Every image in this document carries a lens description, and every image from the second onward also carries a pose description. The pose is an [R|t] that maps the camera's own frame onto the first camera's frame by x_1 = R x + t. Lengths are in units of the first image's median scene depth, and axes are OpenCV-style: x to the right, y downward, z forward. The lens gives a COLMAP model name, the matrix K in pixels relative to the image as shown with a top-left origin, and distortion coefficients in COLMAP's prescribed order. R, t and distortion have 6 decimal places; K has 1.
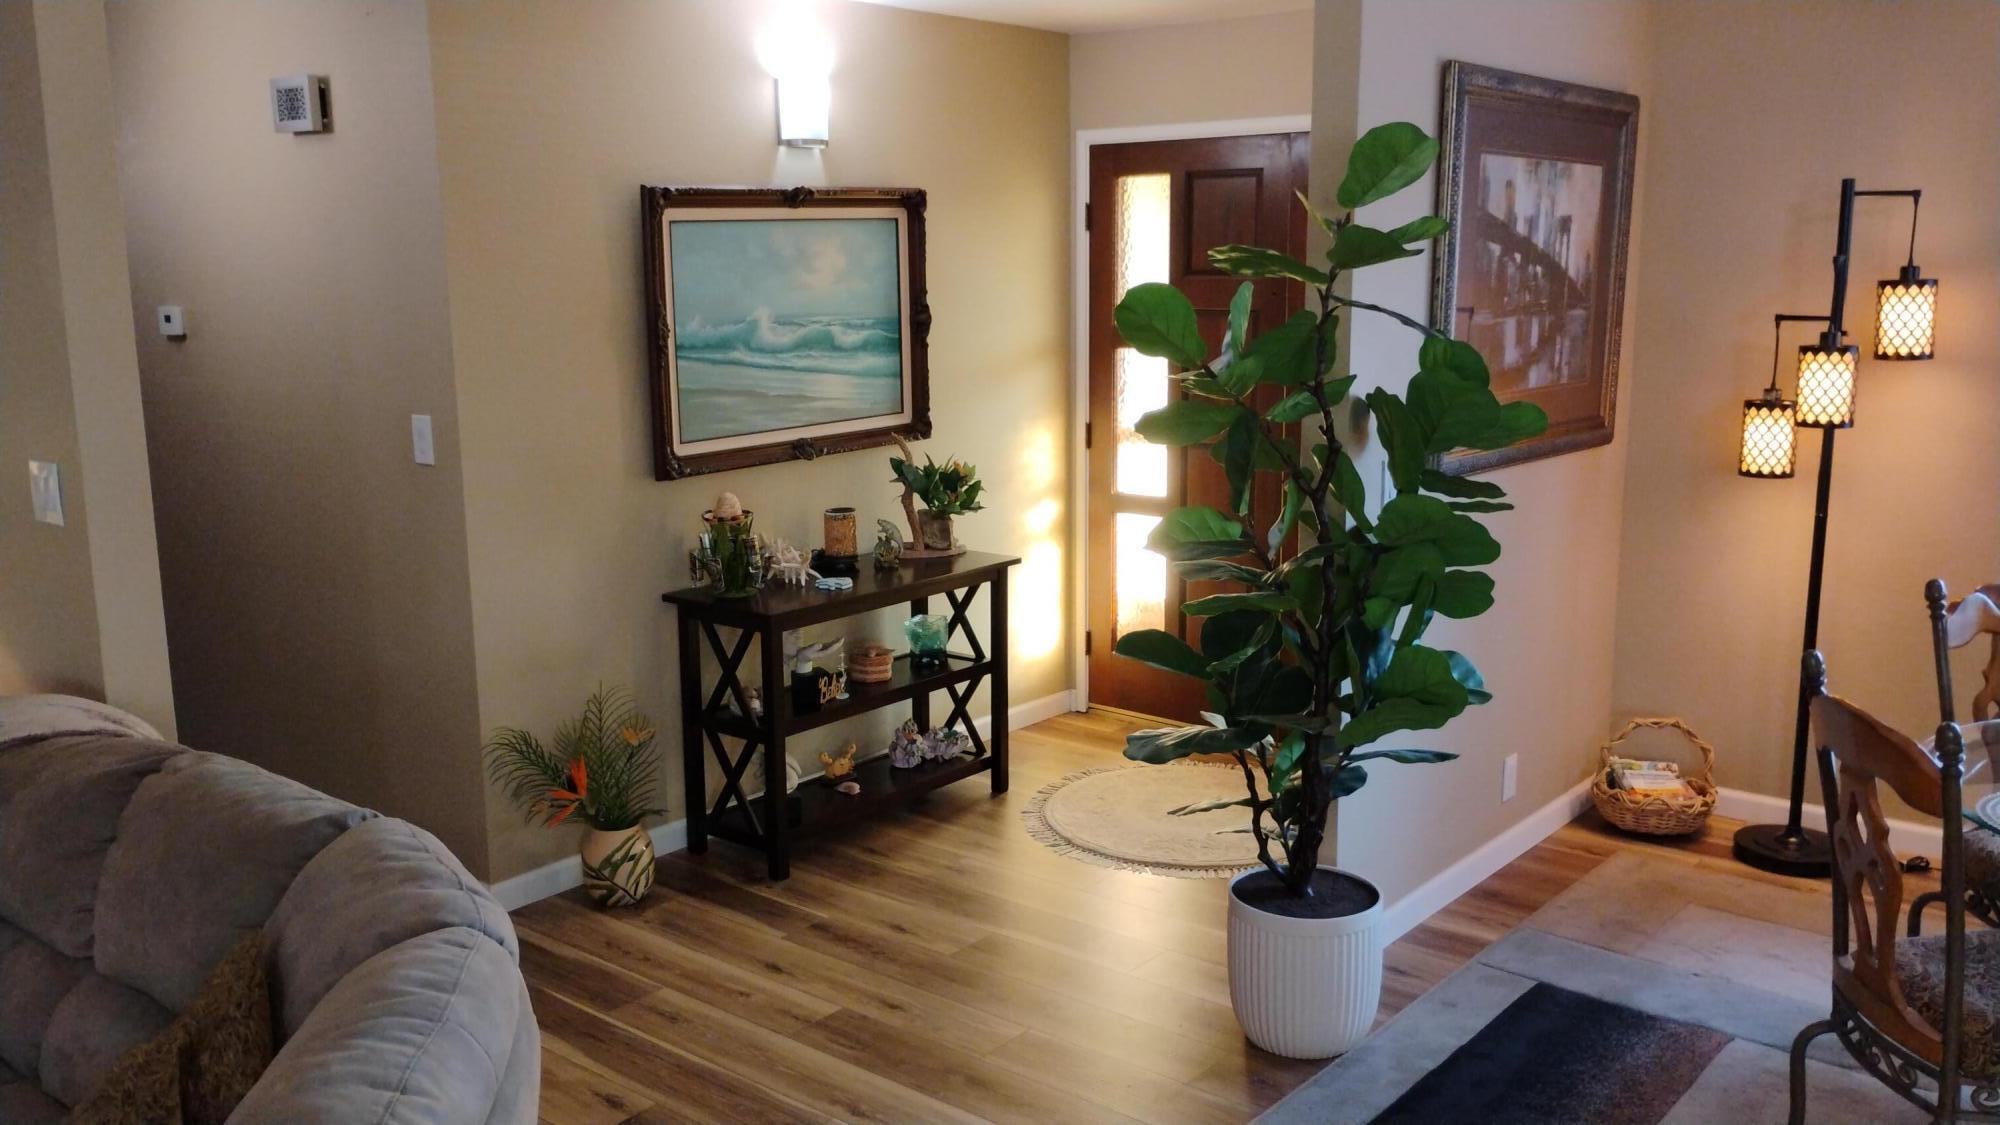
lens RADIAL K [[1666.3, 0, 1000.0], [0, 1666.3, 562.5], [0, 0, 1]] dist [0.072944, -0.107322]
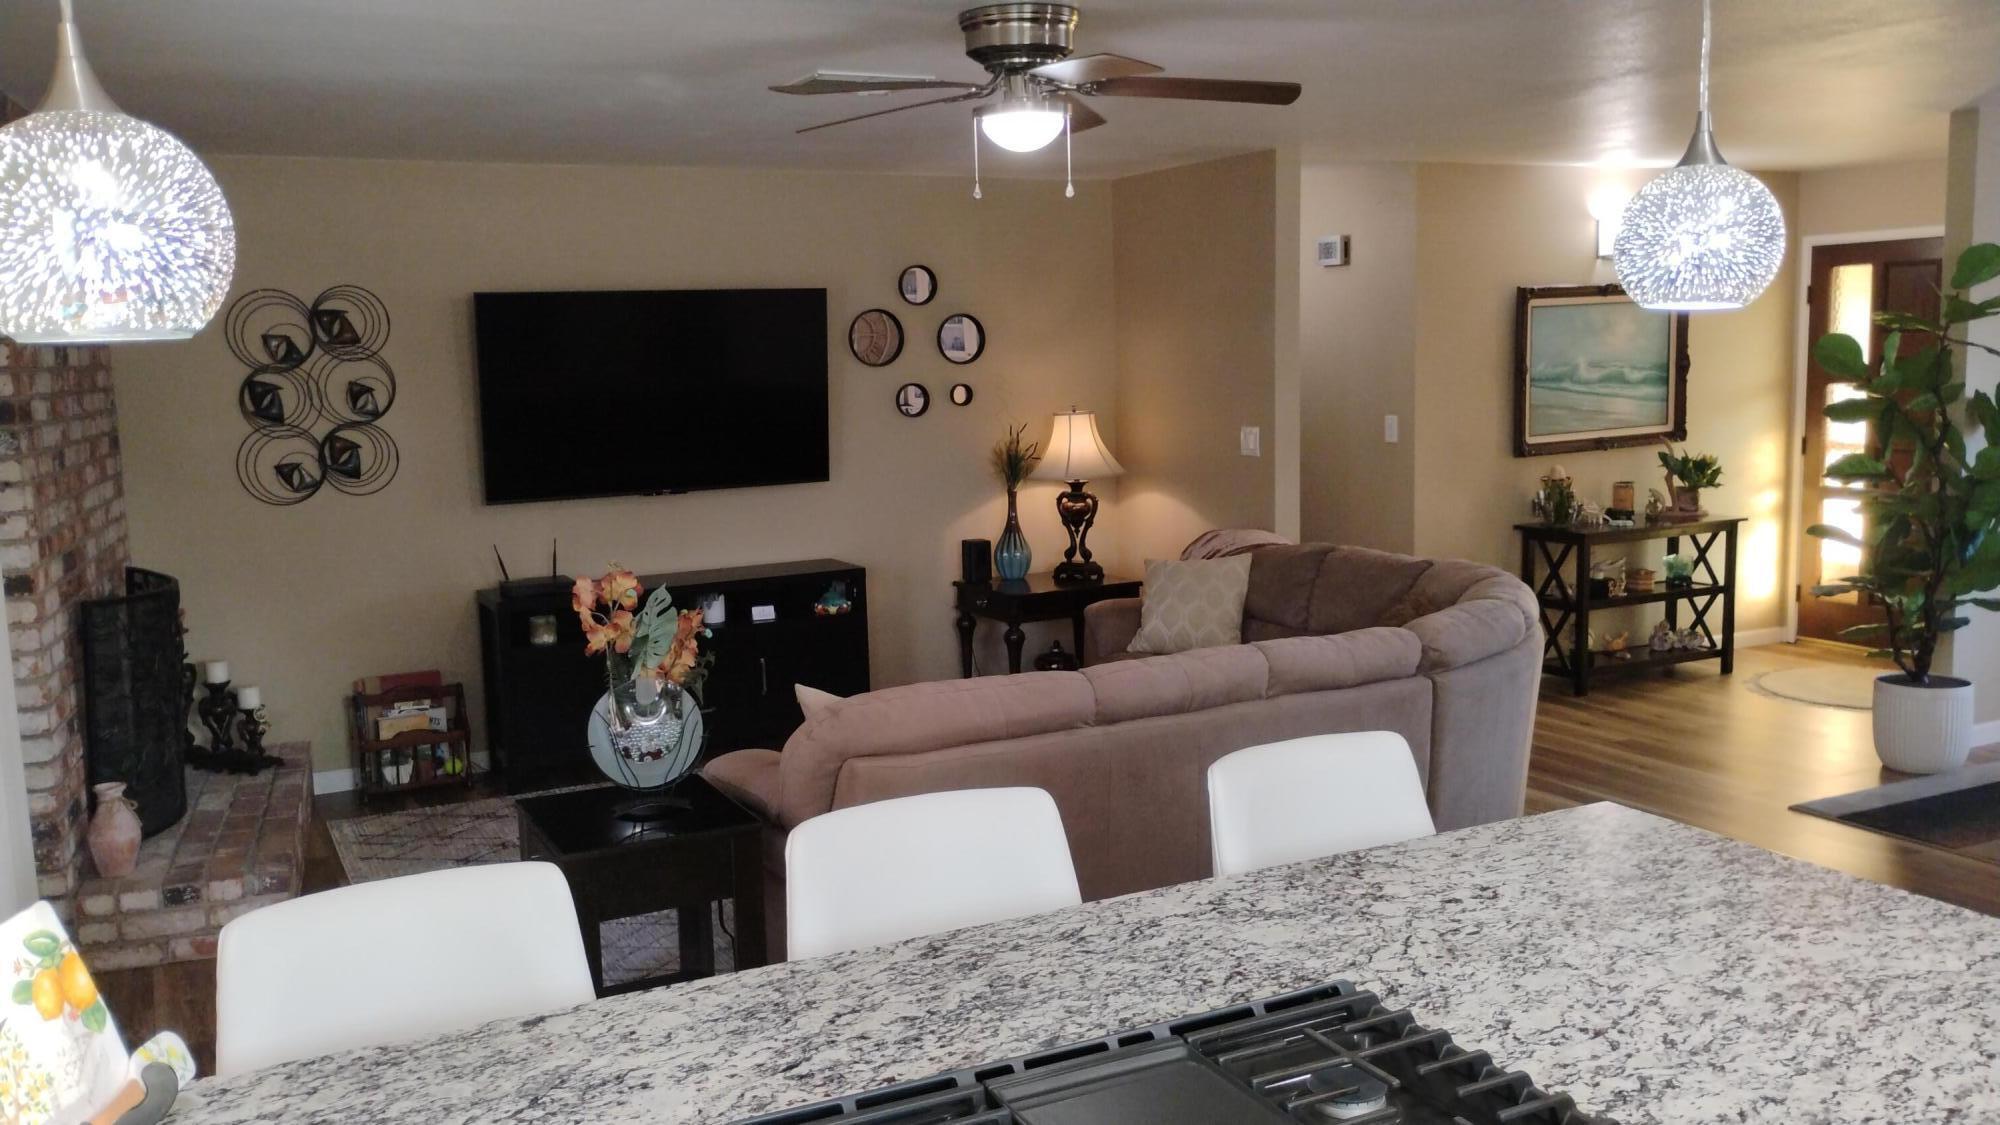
lens RADIAL K [[1666.3, 0, 1000.0], [0, 1666.3, 562.5], [0, 0, 1]] dist [0.072944, -0.107322]
pose [[0.918997, 0.036128, -0.392606, -0.011101], [-0.054887, 0.997819, -0.036657, 0.137630], [0.390425, 0.055237, 0.918976, -0.710779]]
